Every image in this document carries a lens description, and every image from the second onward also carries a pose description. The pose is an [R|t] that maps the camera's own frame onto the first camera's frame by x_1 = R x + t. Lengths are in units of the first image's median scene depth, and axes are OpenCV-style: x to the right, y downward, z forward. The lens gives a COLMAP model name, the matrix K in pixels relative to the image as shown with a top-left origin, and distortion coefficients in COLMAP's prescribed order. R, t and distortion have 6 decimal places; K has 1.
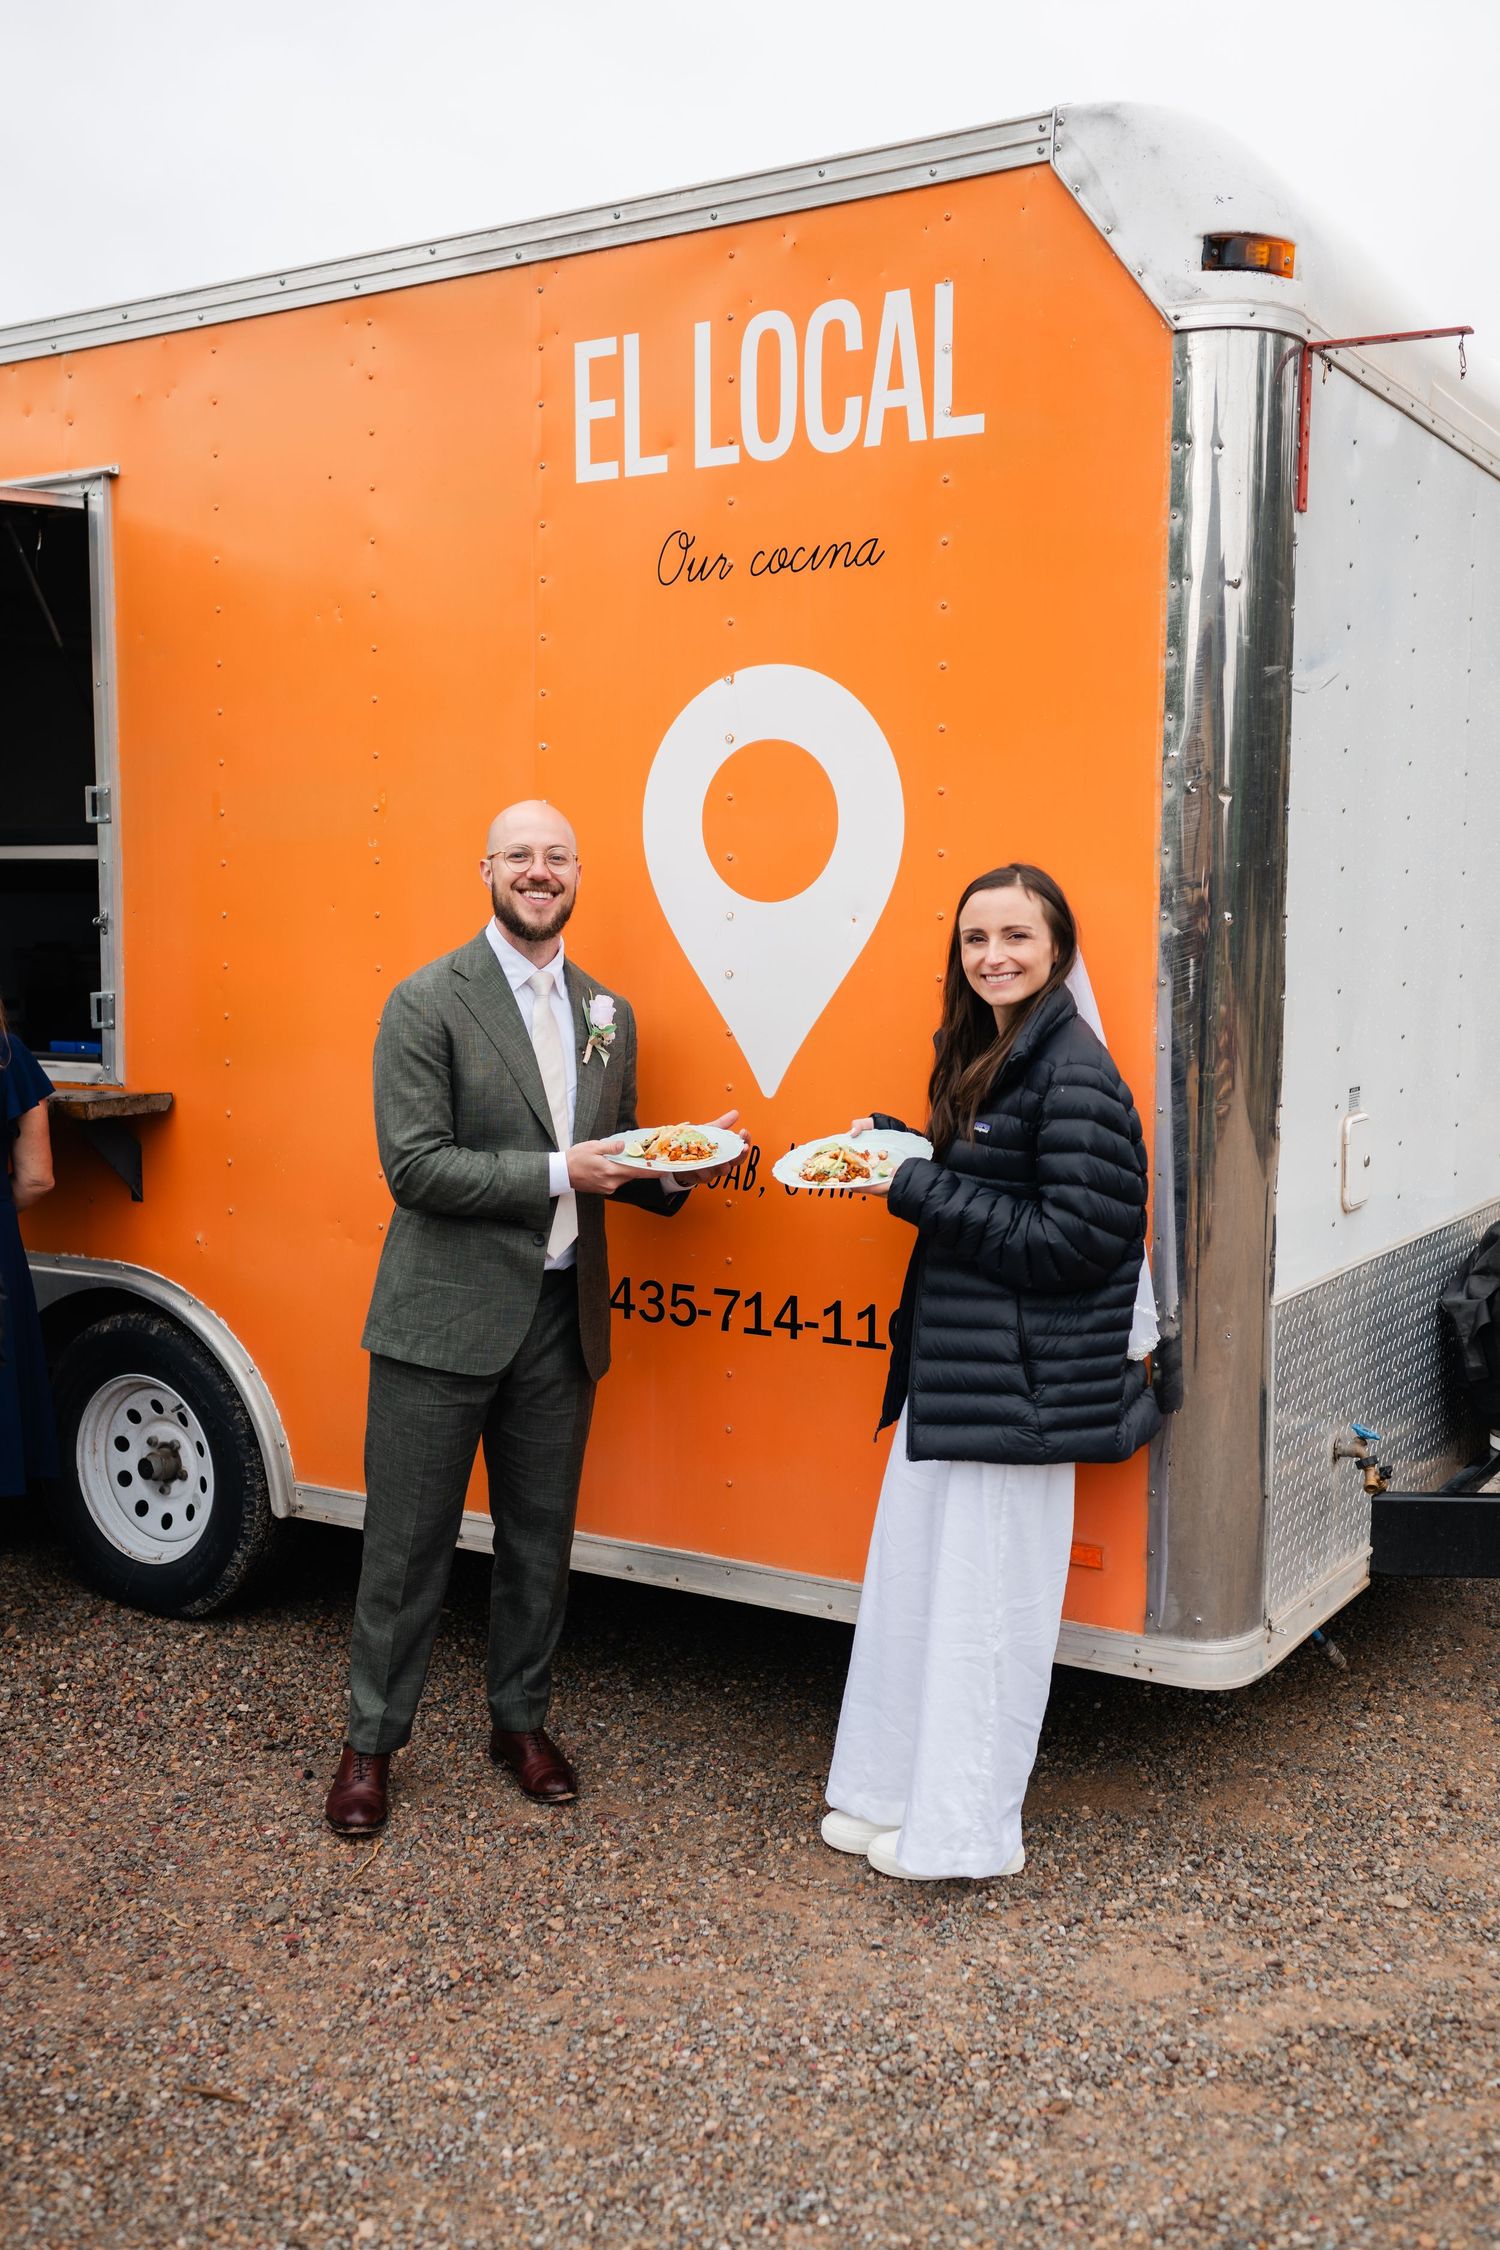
lens RADIAL K [[2133.7, 0, 750.1], [0, 2133.7, 1125.0], [0, 0, 1]] dist [-0.000725, 0.000000]
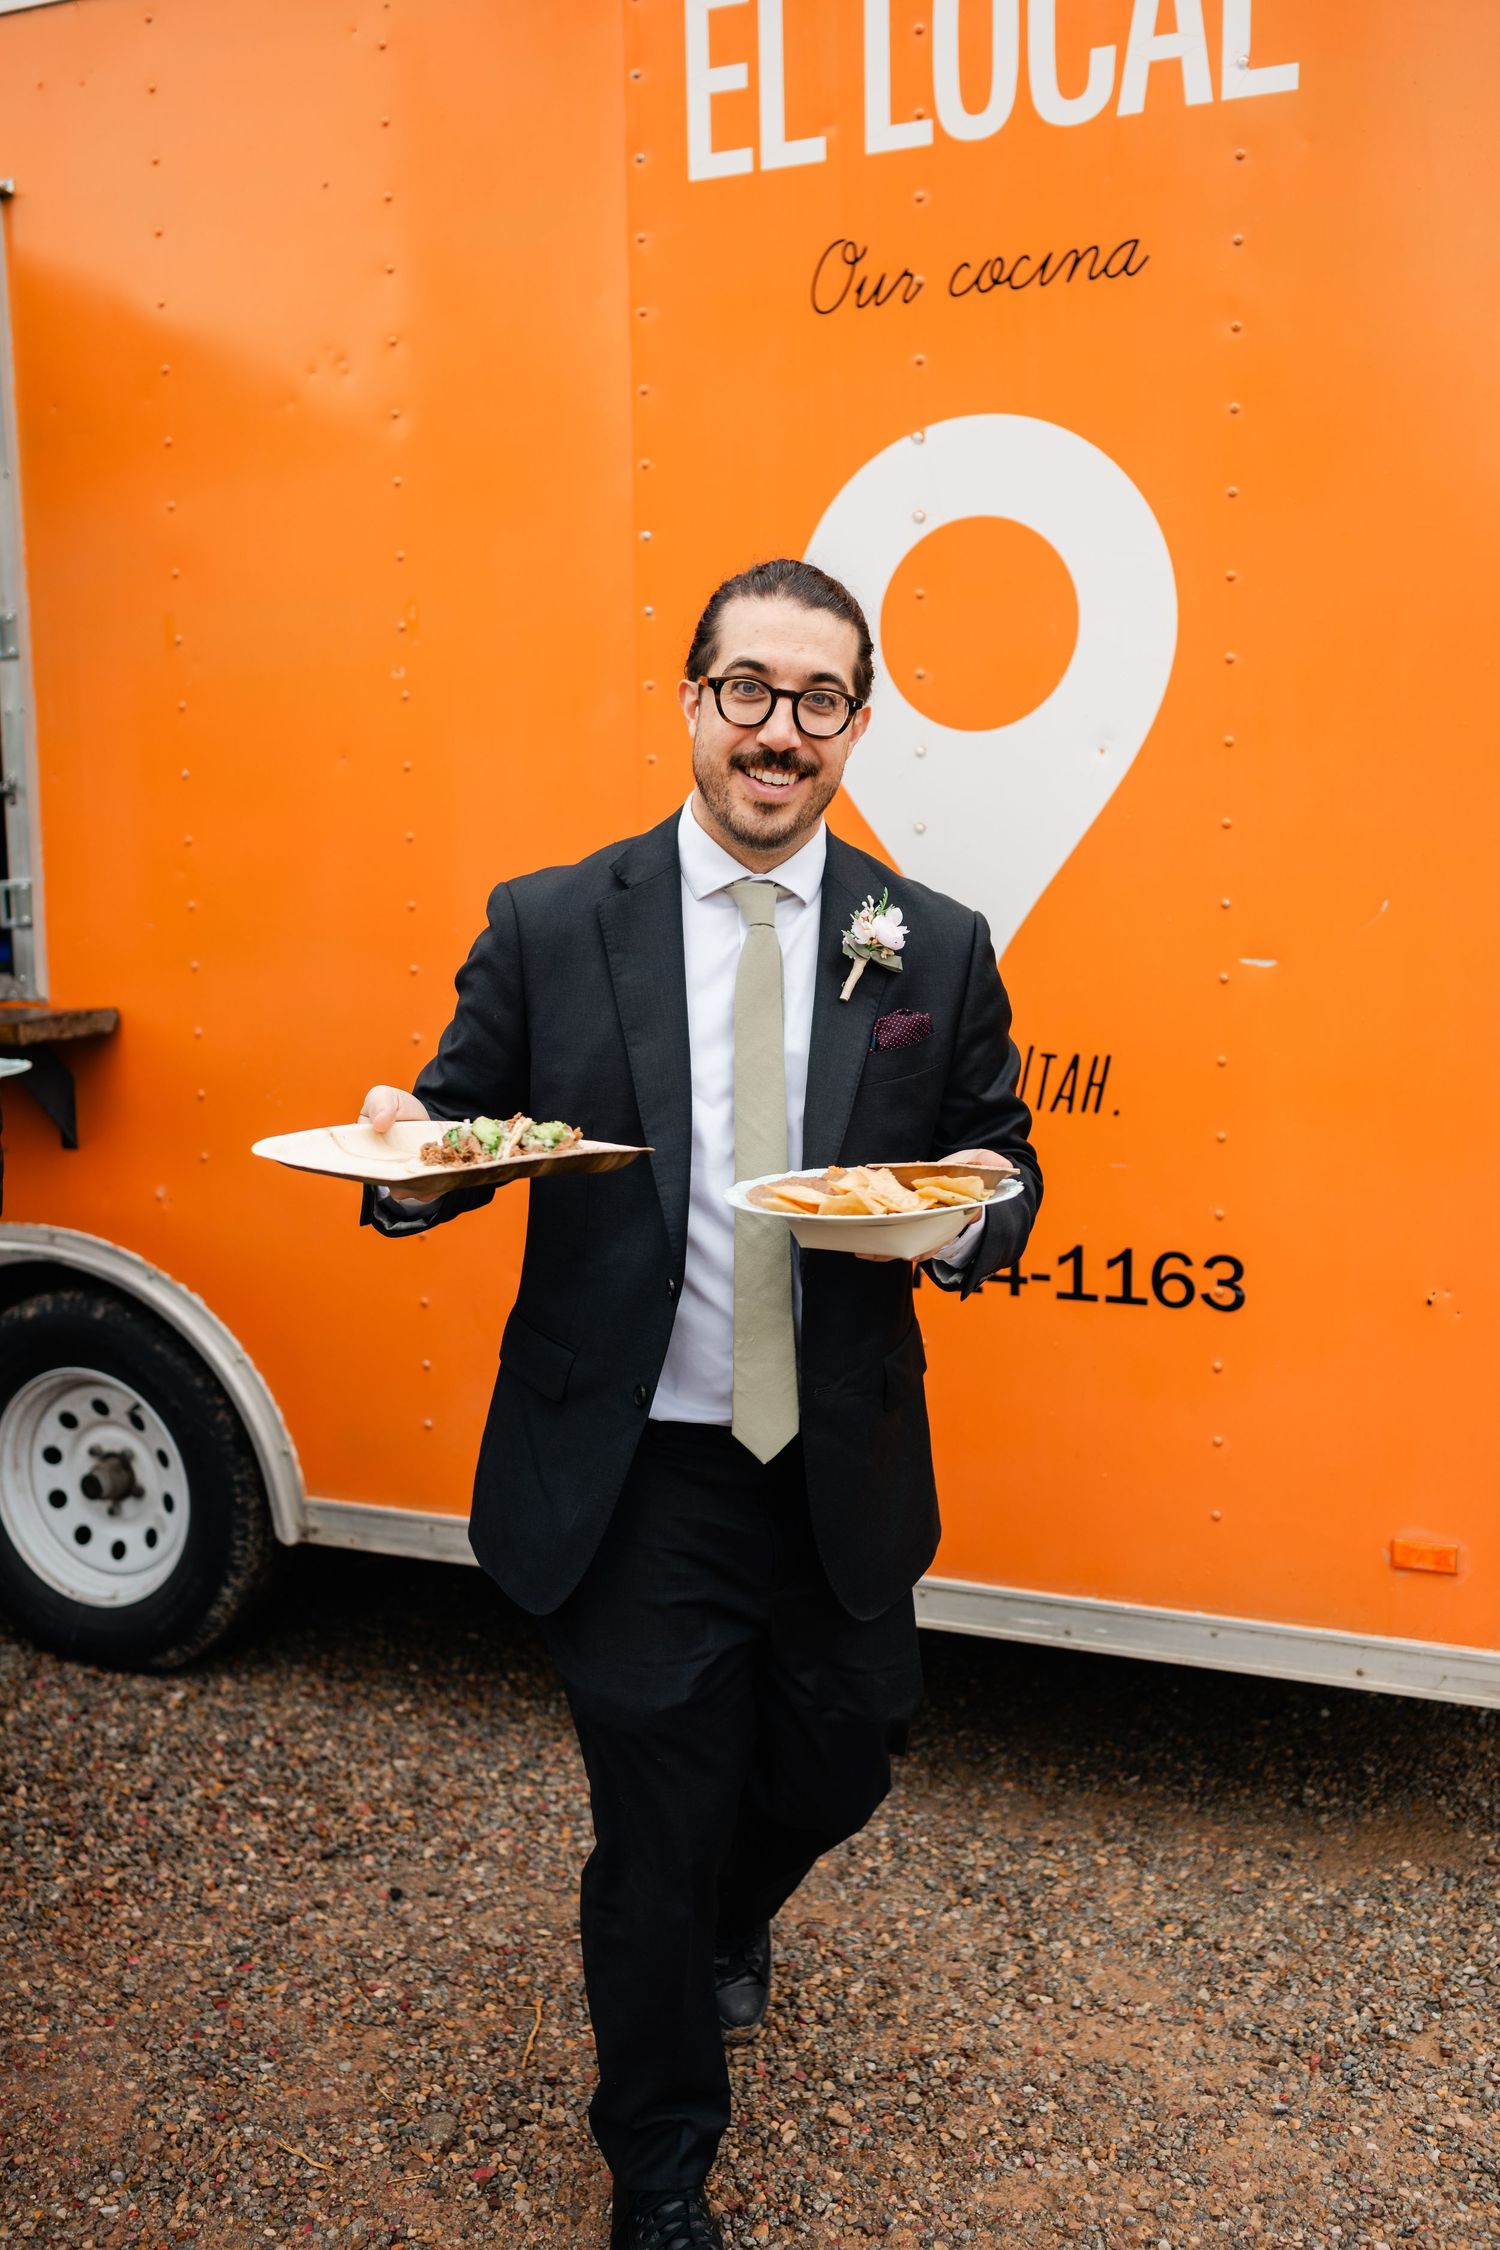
lens RADIAL K [[2133.7, 0, 807.3], [0, 2133.7, 1119.8], [0, 0, 1]] dist [-0.000725, 0.000000]
pose [[0.990034, -0.035404, 0.136303, -0.157049], [0.030197, 0.998740, 0.040082, 0.002348], [-0.137550, -0.035567, 0.989856, 0.237752]]
